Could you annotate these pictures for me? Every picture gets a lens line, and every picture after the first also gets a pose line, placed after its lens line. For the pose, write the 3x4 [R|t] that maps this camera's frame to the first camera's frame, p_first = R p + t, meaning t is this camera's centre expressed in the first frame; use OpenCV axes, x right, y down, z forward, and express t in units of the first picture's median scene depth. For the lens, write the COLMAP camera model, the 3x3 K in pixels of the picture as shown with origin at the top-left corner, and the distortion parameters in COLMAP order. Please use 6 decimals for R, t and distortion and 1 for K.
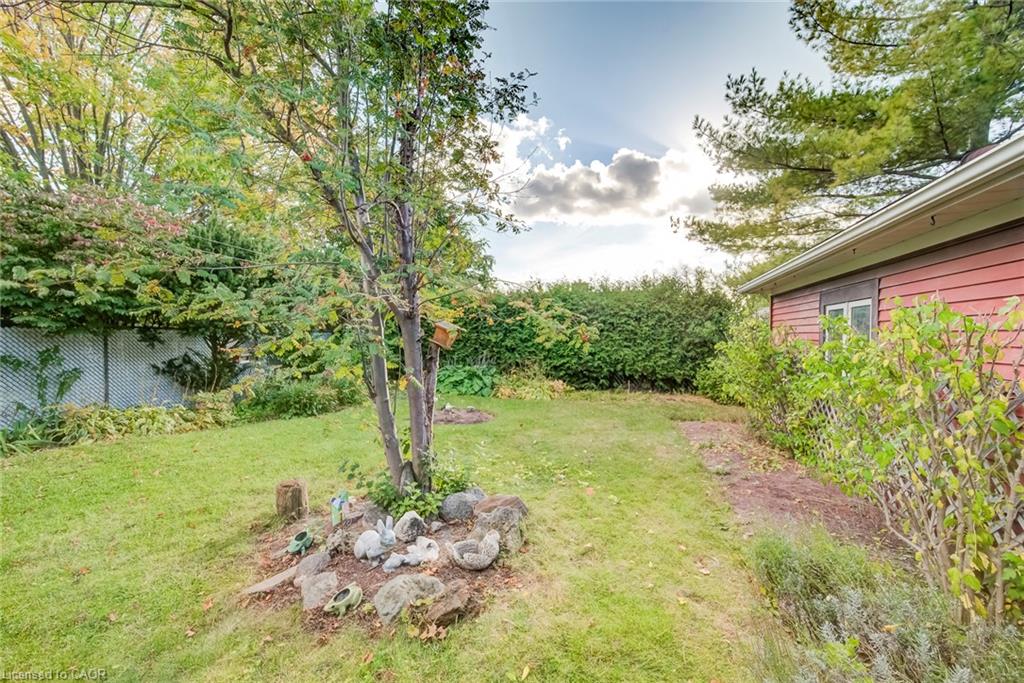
lens RADIAL K [[404.3, 0, 511.4], [0, 404.3, 347.6], [0, 0, 1]] dist [-0.006340, -0.000035]
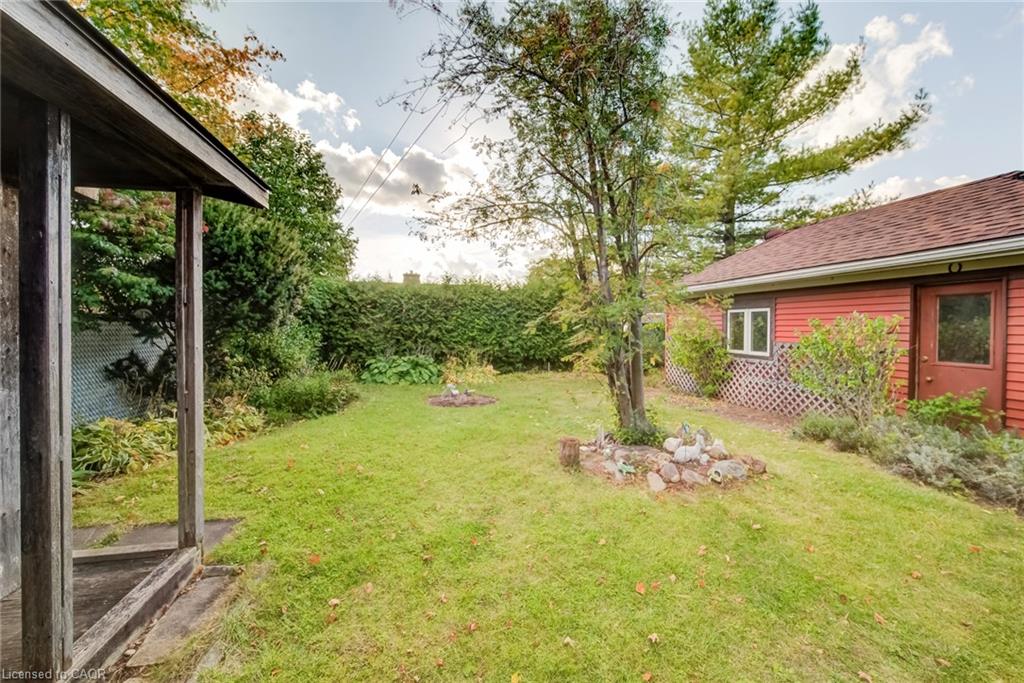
lens RADIAL K [[404.3, 0, 517.6], [0, 404.3, 335.7], [0, 0, 1]] dist [-0.006340, -0.000035]
pose [[0.846970, -0.014317, 0.531447, -1.088723], [0.019381, 0.999804, -0.003953, 0.006429], [-0.531287, 0.013648, 0.847082, -0.020582]]
